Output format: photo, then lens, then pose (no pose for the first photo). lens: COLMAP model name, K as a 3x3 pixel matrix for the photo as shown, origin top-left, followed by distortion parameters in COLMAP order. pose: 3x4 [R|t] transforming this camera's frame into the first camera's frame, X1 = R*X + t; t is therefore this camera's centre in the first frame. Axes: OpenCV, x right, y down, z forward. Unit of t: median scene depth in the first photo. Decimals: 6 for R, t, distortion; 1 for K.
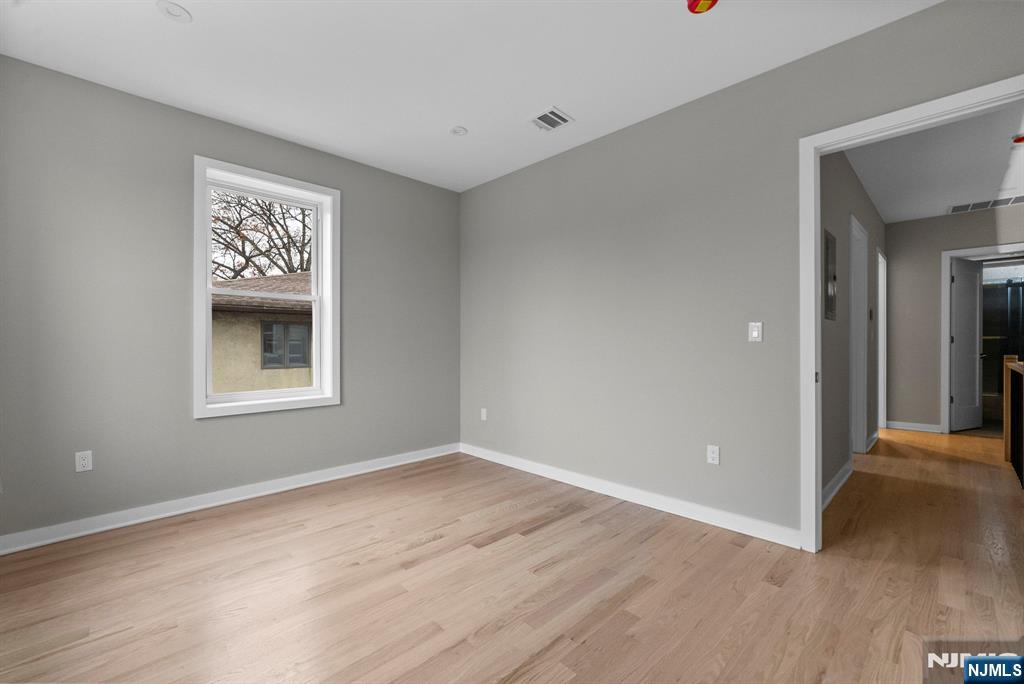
lens RADIAL K [[421.7, 0, 511.4], [0, 421.7, 350.9], [0, 0, 1]] dist [0.000805, 0.000197]
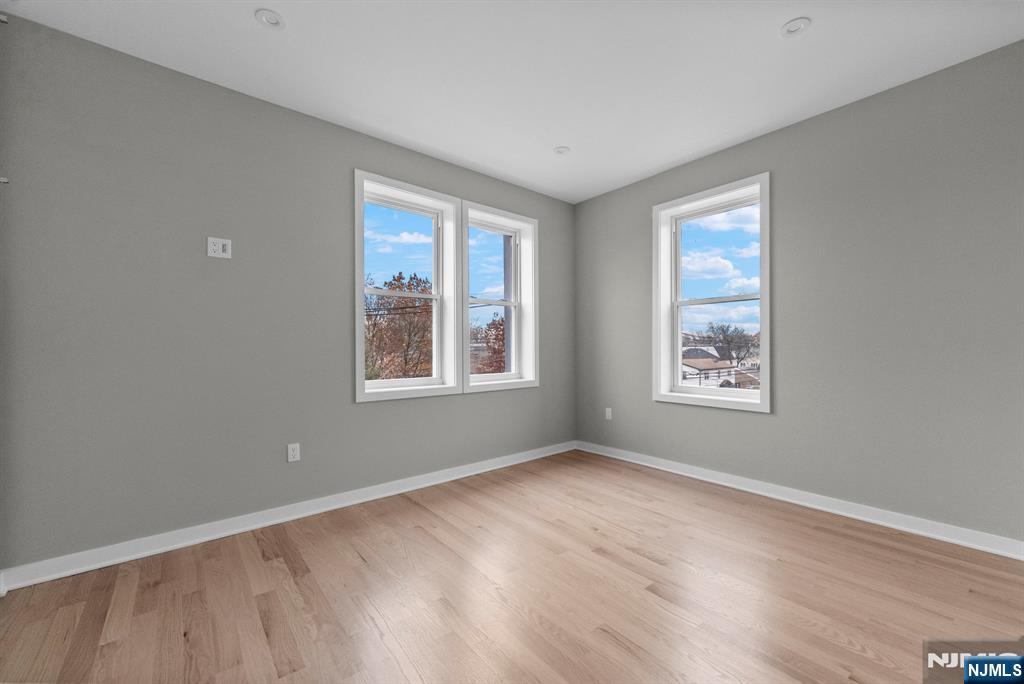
lens RADIAL K [[421.7, 0, 511.4], [0, 421.7, 350.9], [0, 0, 1]] dist [0.000805, 0.000197]
pose [[-0.105063, 0.006133, -0.994447, 0.716922], [-0.012815, 0.999890, 0.007521, -0.003352], [0.994383, 0.013534, -0.104973, 0.755589]]
